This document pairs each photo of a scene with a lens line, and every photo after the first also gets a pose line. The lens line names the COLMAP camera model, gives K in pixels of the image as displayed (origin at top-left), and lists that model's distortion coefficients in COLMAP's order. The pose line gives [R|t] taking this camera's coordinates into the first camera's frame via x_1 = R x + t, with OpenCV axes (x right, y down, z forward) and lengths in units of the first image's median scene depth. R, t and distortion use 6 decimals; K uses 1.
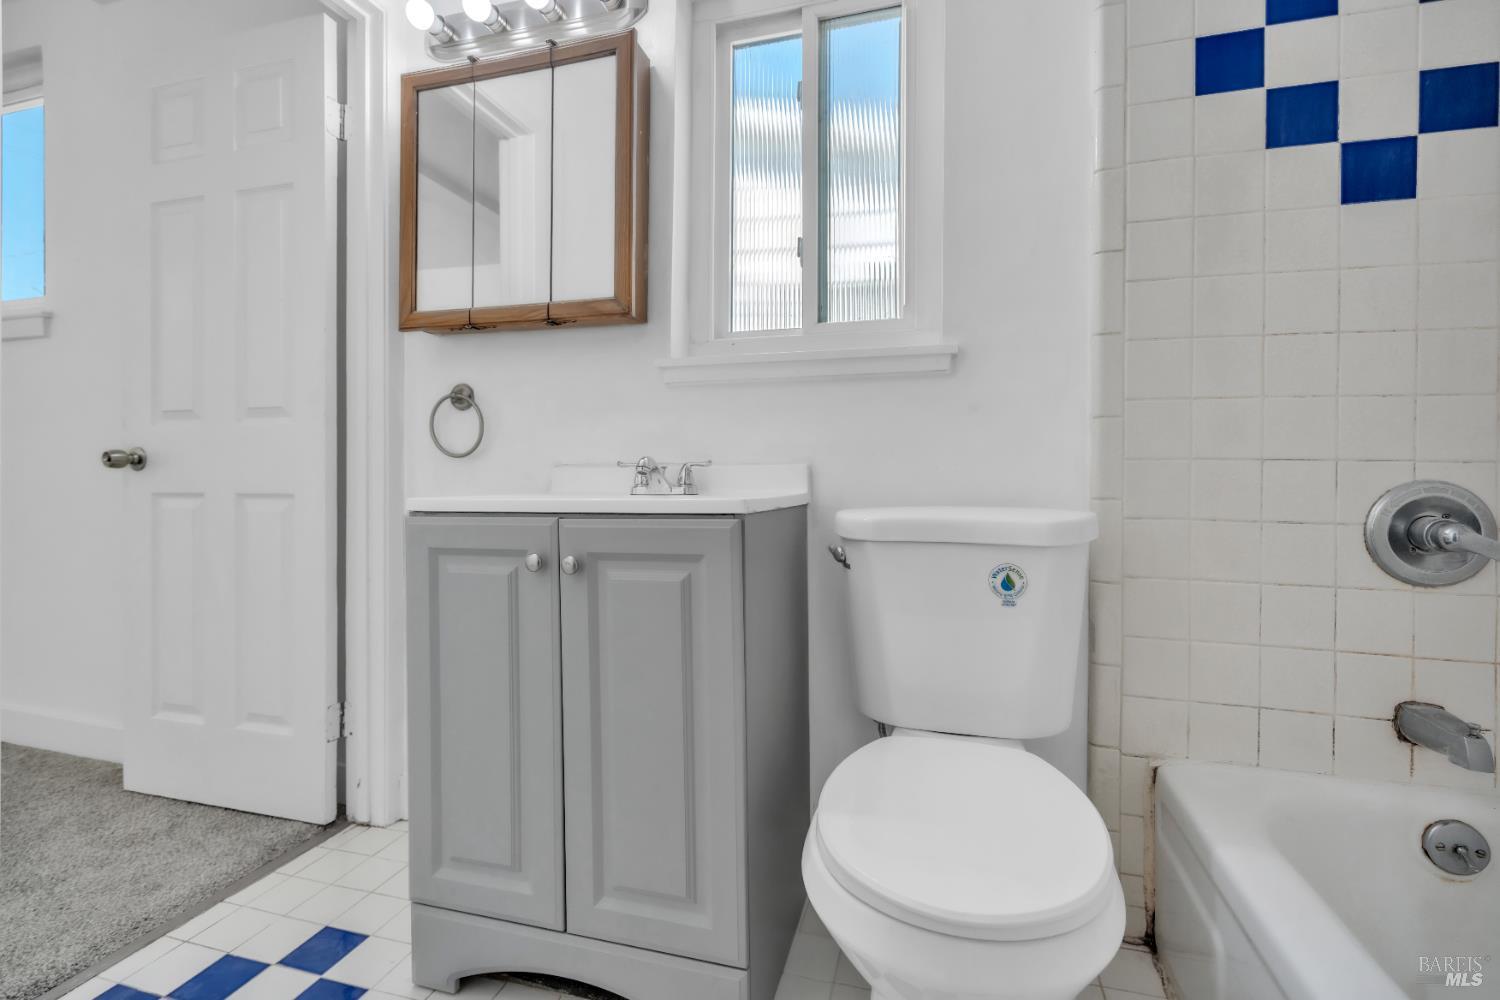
lens RADIAL K [[673.3, 0, 748.8], [0, 673.3, 488.6], [0, 0, 1]] dist [-0.005833, 0.000587]
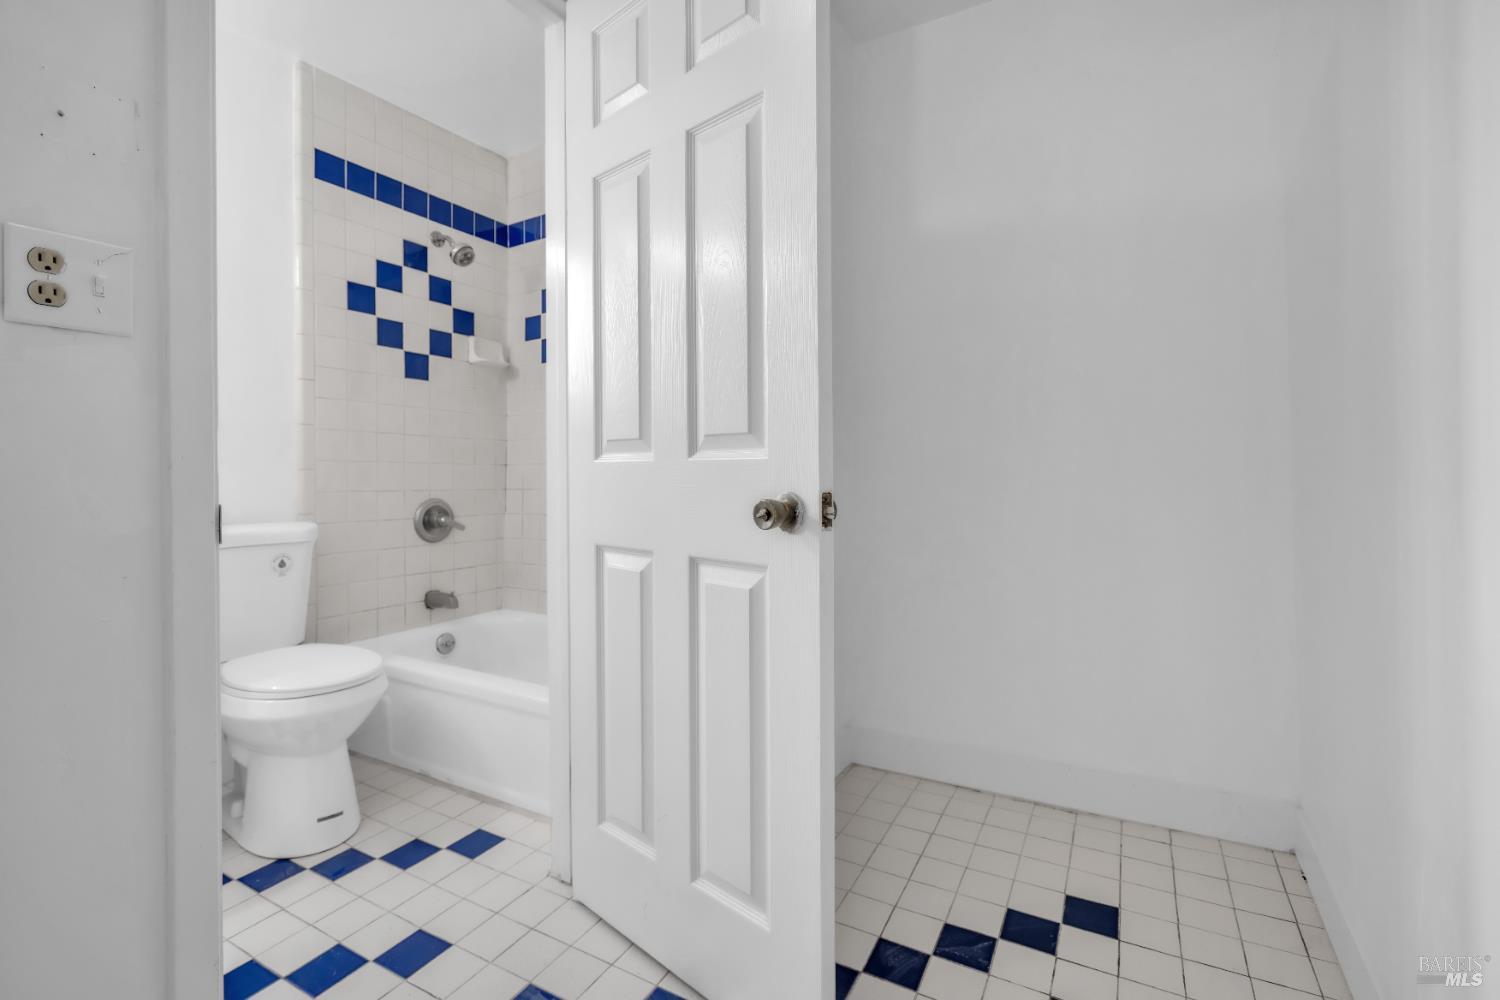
lens RADIAL K [[688.0, 0, 755.4], [0, 688.0, 481.8], [0, 0, 1]] dist [-0.000757, 0.000535]
pose [[0.221736, -0.020173, 0.974898, -1.136503], [0.007079, 0.999793, 0.019078, -0.110048], [-0.975081, 0.002671, 0.221833, -0.677402]]
